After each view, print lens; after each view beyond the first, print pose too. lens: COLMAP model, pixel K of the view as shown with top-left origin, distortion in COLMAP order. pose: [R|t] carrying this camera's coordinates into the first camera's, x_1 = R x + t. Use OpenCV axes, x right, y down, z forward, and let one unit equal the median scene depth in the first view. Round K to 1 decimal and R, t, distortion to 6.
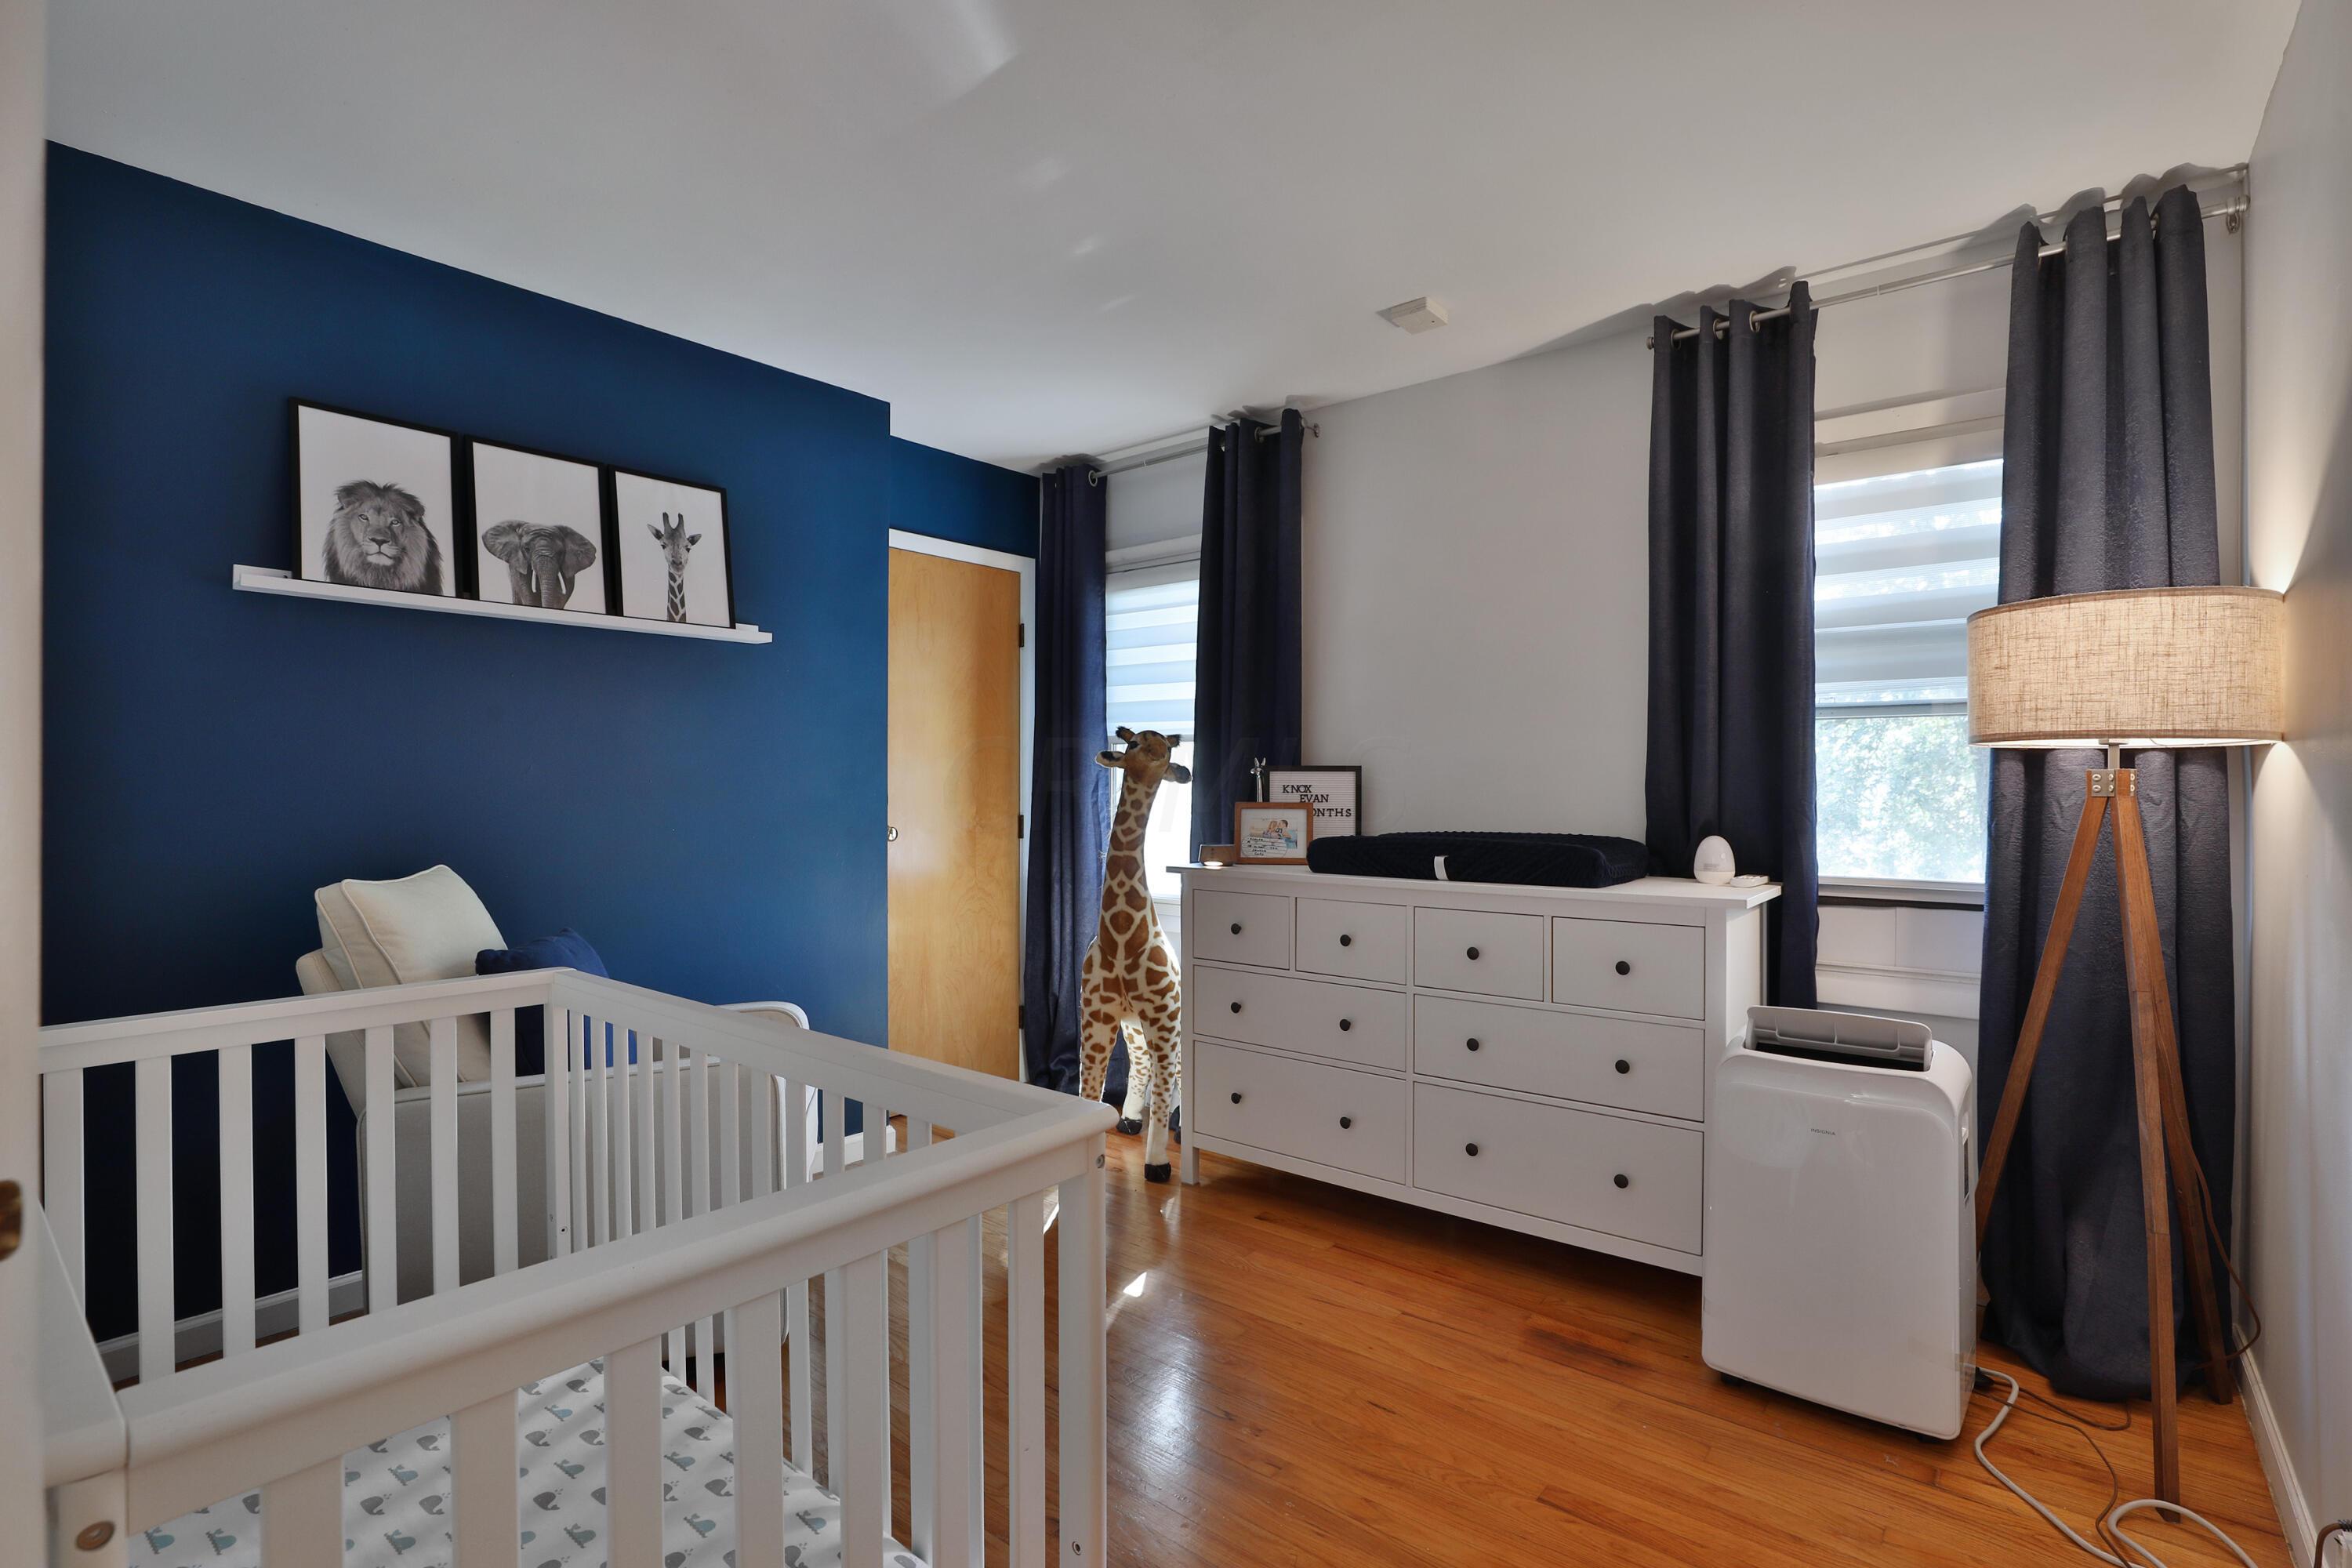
lens RADIAL K [[1128.3, 0, 1176.0], [0, 1128.3, 784.0], [0, 0, 1]] dist [-0.031184, -0.000024]
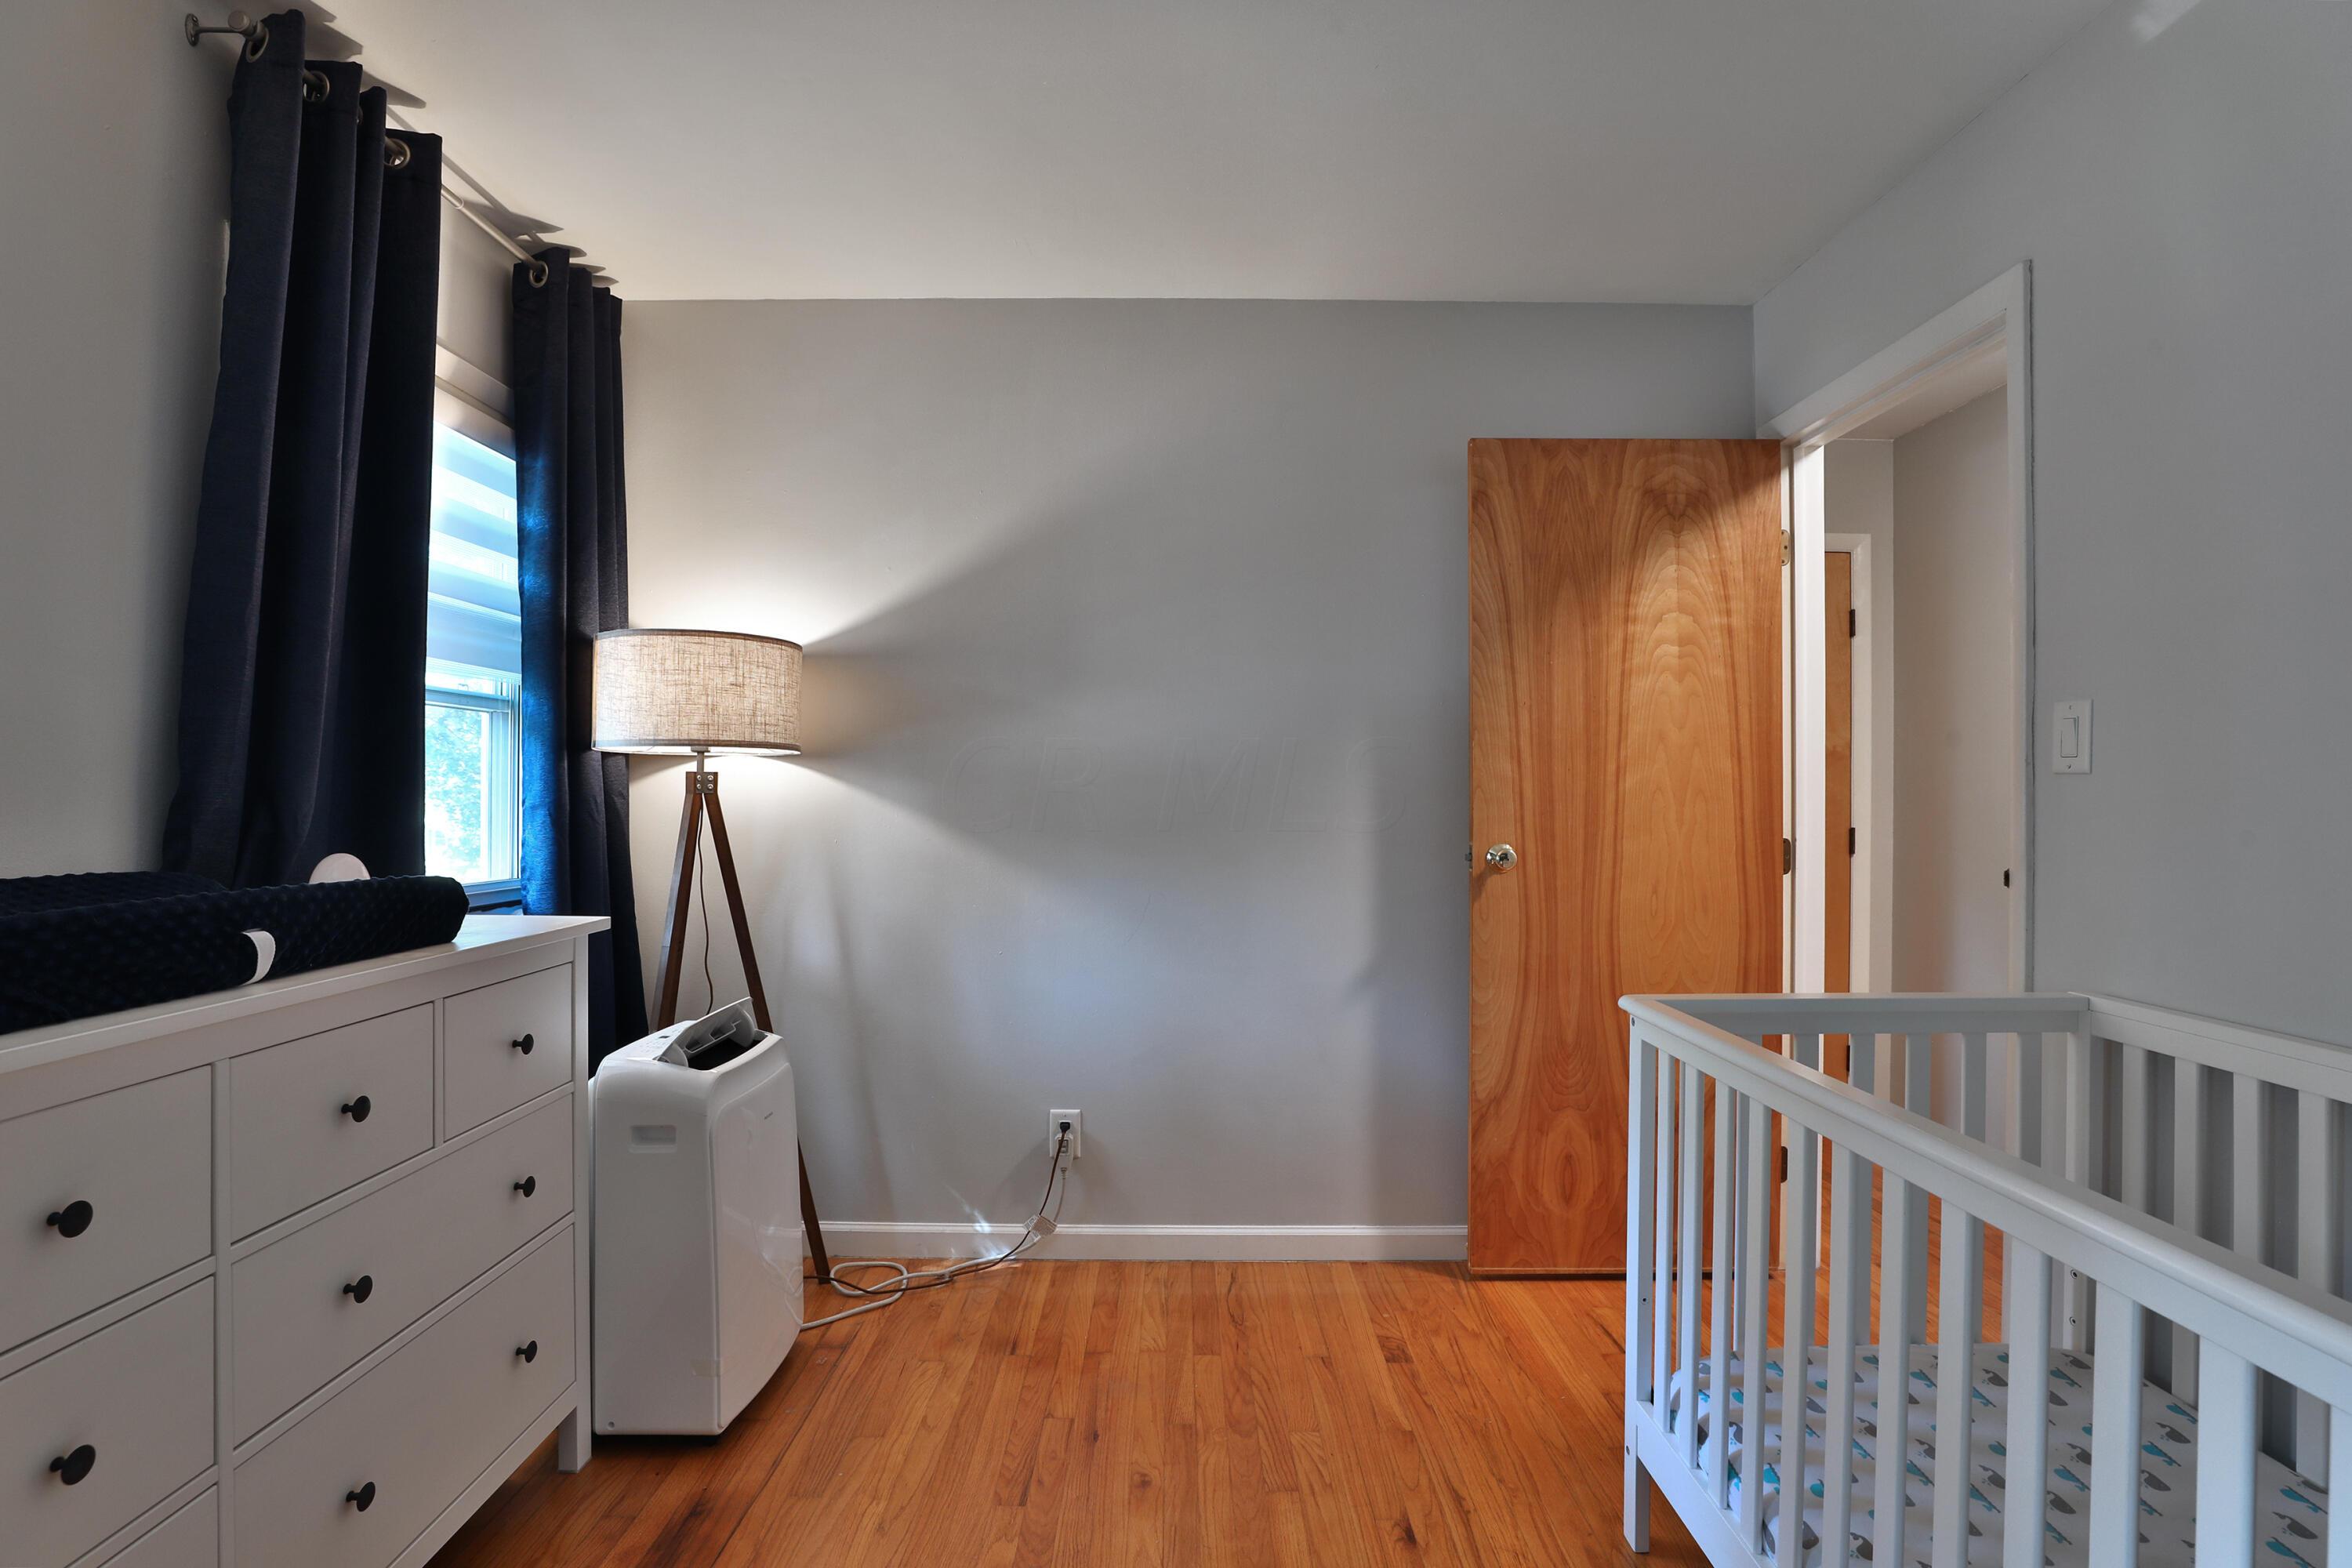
lens RADIAL K [[1128.3, 0, 1176.0], [0, 1128.3, 784.0], [0, 0, 1]] dist [-0.031184, -0.000024]
pose [[-0.627467, -0.012361, 0.778545, -0.432856], [-0.001089, 0.999887, 0.014997, -0.015972], [-0.778642, 0.008563, -0.627409, 1.233960]]
